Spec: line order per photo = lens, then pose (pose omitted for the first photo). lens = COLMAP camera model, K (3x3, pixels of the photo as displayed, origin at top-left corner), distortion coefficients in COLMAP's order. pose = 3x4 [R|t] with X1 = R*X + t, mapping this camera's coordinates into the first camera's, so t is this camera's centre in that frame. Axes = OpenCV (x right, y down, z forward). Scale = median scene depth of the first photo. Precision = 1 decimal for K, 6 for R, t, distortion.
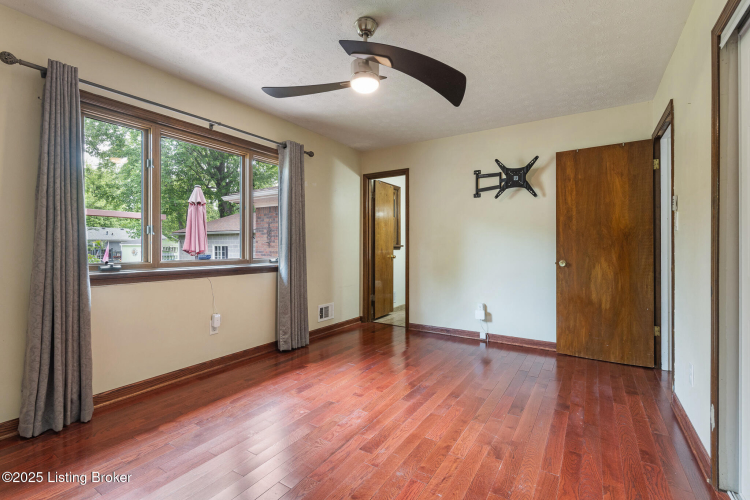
lens RADIAL K [[344.1, 0, 369.1], [0, 344.1, 245.0], [0, 0, 1]] dist [-0.000812, 0.001003]
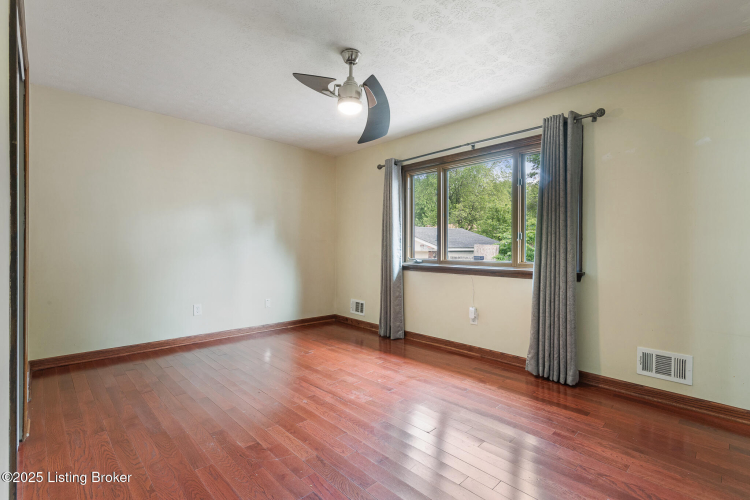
lens RADIAL K [[344.1, 0, 372.1], [0, 344.1, 249.5], [0, 0, 1]] dist [-0.000812, 0.001003]
pose [[-0.224004, -0.002270, -0.974586, 0.878711], [-0.004933, 0.999987, -0.001195, 0.009718], [0.974576, 0.004539, -0.224012, 1.067632]]
